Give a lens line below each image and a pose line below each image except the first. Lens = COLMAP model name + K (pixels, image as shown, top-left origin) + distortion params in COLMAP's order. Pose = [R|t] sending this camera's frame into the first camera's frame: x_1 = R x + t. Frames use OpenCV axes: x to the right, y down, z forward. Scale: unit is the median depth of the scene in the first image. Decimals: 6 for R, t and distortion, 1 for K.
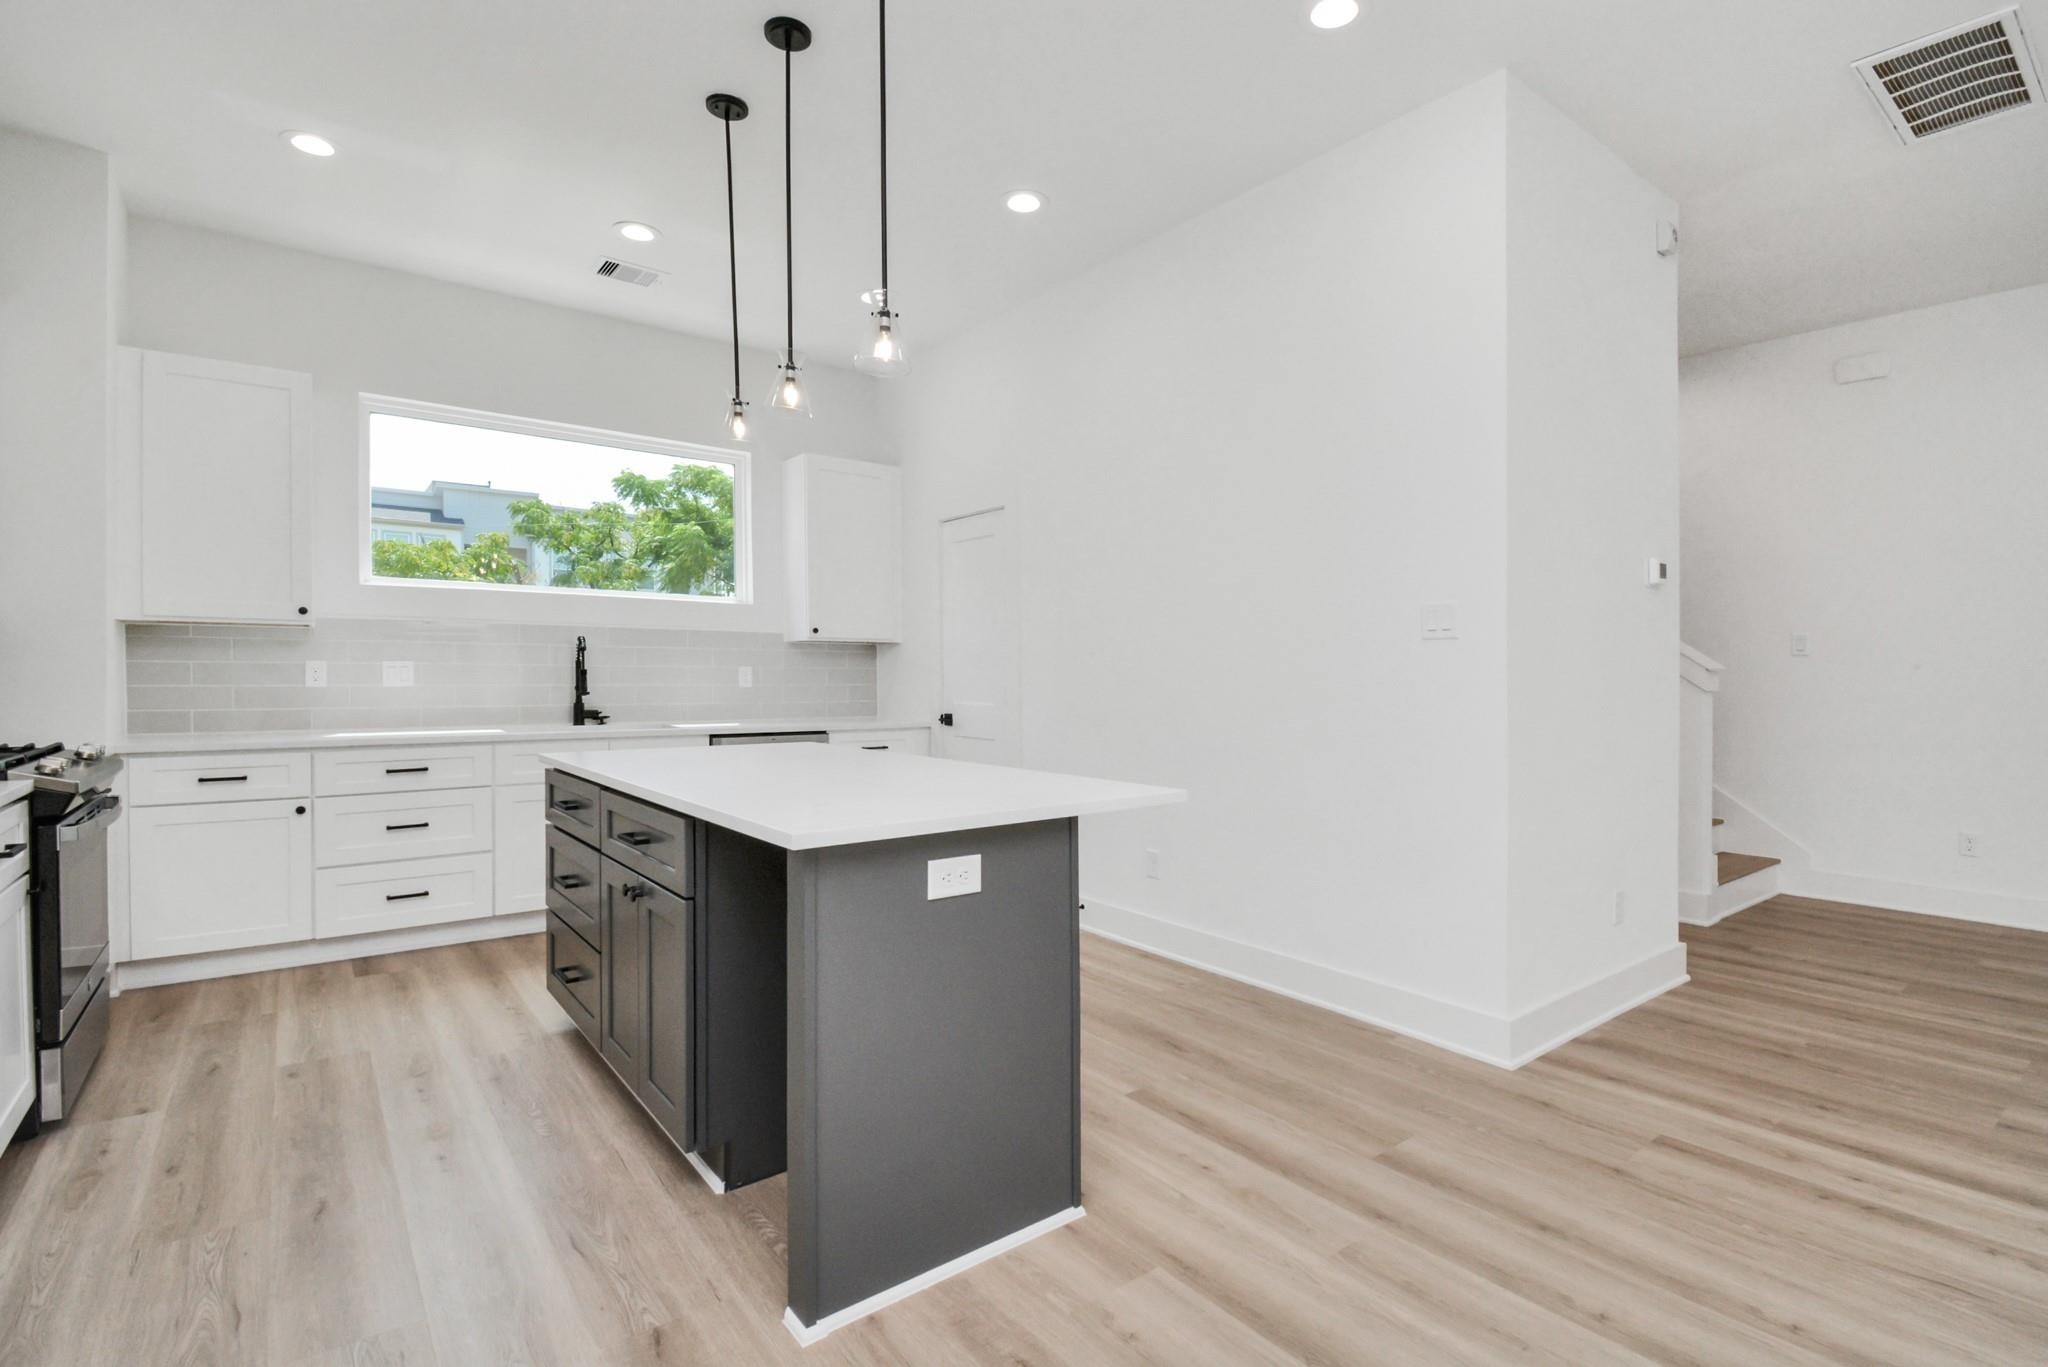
lens RADIAL K [[916.2, 0, 1009.9], [0, 916.2, 682.8], [0, 0, 1]] dist [0.036997, -0.031664]
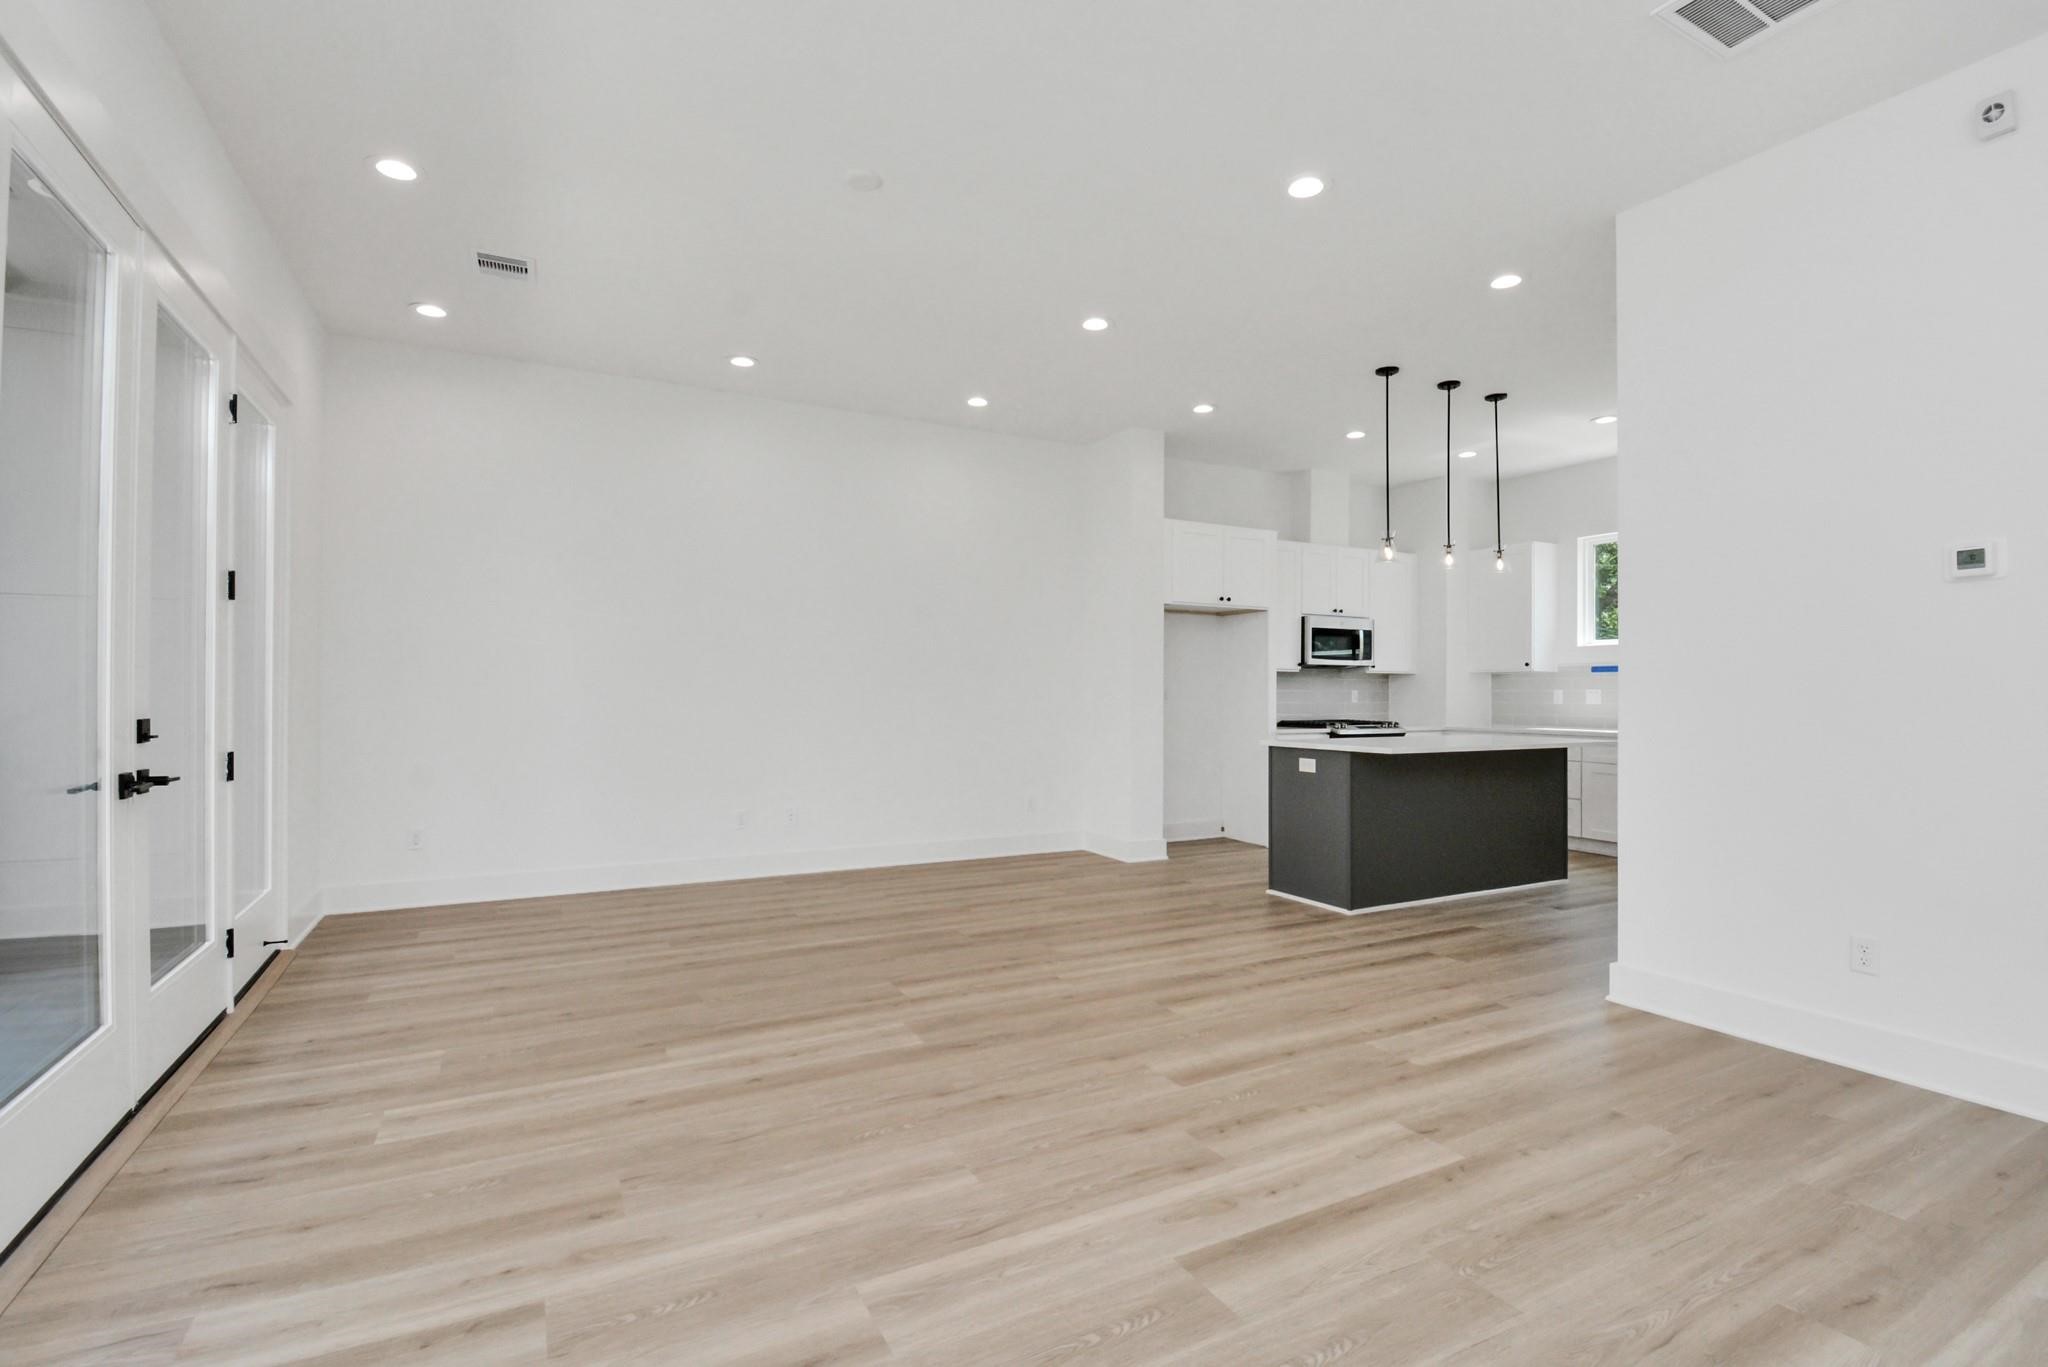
lens RADIAL K [[988.2, 0, 1055.2], [0, 988.2, 696.7], [0, 0, 1]] dist [-0.000249, -0.031104]
pose [[-0.149448, -0.003327, -0.988764, 1.299935], [-0.014596, 0.999893, -0.001158, 0.006359], [0.988662, 0.014259, -0.149480, 0.285647]]
